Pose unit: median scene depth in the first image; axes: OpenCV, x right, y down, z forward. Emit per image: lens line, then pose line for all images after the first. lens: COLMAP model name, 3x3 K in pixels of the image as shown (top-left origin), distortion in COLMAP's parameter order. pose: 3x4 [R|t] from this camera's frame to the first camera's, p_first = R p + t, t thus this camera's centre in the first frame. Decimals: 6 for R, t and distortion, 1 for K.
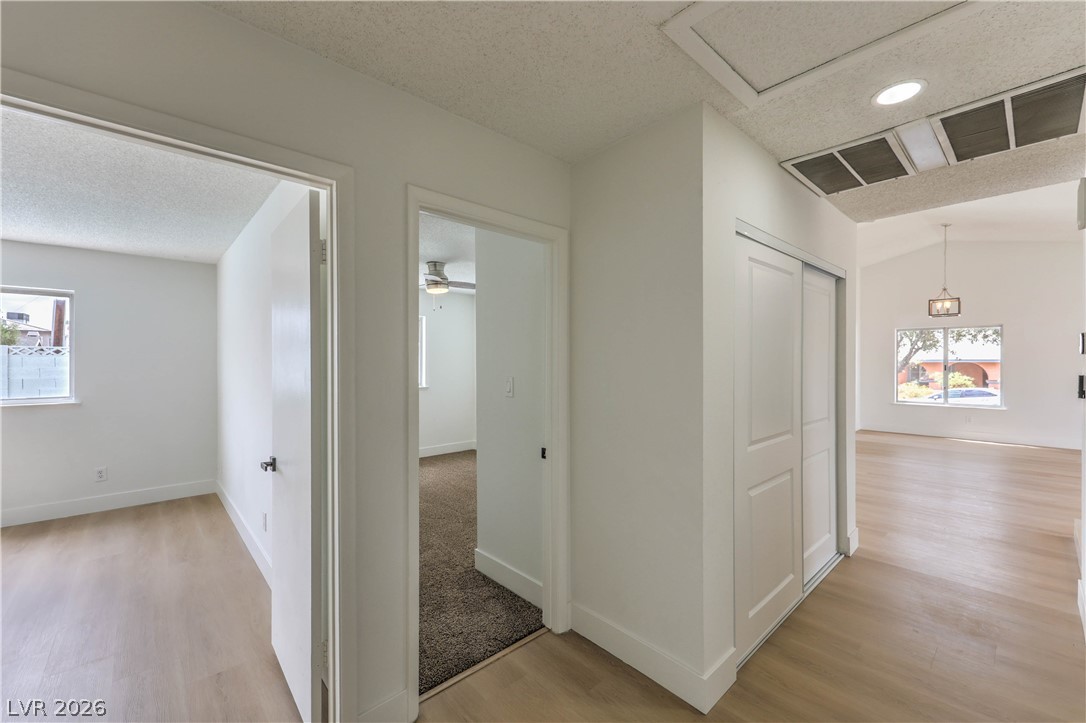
lens RADIAL K [[449.4, 0, 551.8], [0, 449.4, 358.6], [0, 0, 1]] dist [0.000025, 0.000306]
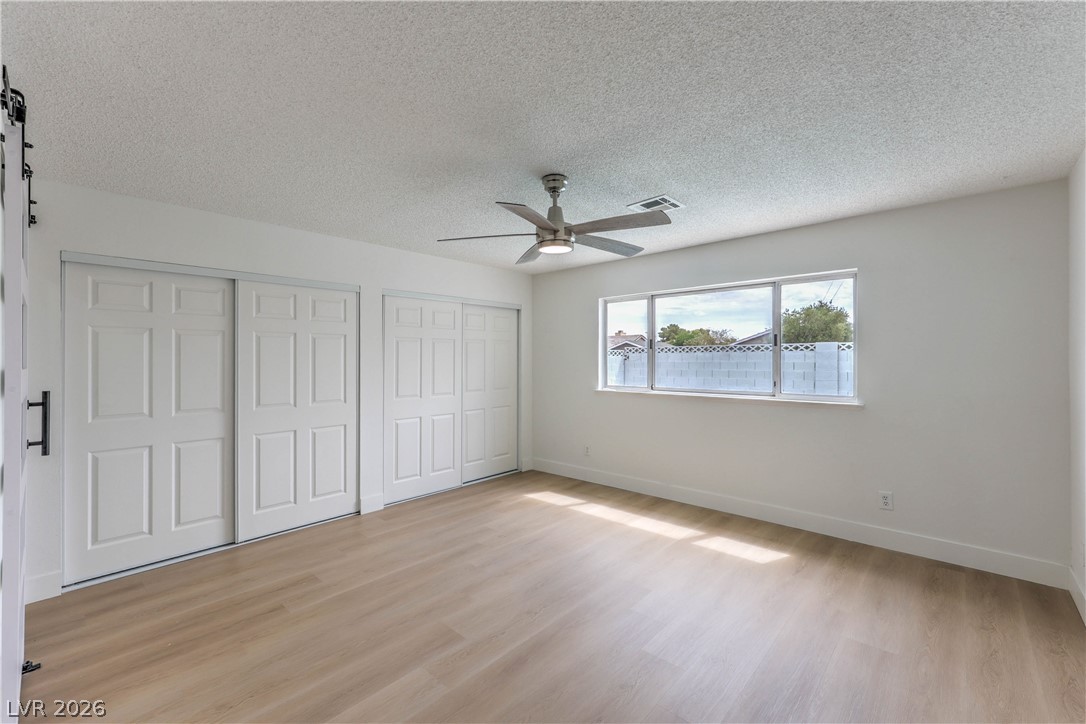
lens RADIAL K [[449.4, 0, 551.8], [0, 449.4, 359.1], [0, 0, 1]] dist [0.000025, 0.000306]
pose [[0.092214, 0.004087, -0.995731, -0.297513], [0.007098, 0.999963, 0.004762, 0.007063], [0.995714, -0.007506, 0.092182, 0.370070]]
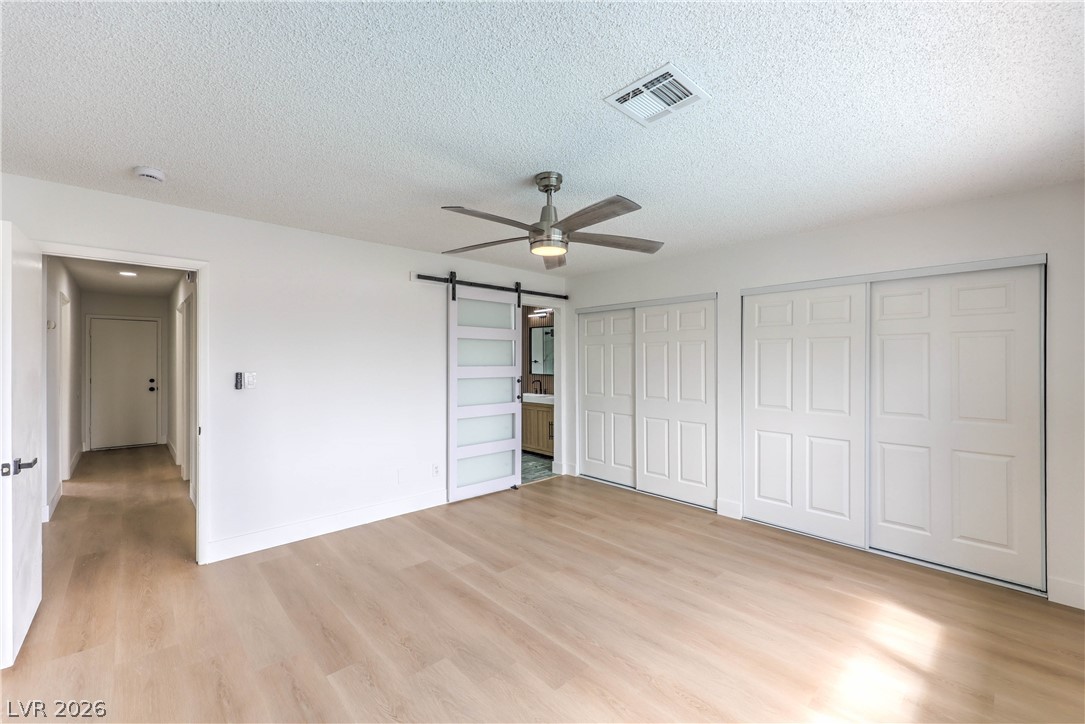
lens RADIAL K [[426.3, 0, 542.5], [0, 426.3, 362.0], [0, 0, 1]] dist [-0.001836, -0.000041]
pose [[-0.999732, -0.002511, -0.022993, -3.204649], [-0.002441, 0.999992, -0.003049, 0.021420], [0.023001, -0.002992, -0.999731, 3.409298]]
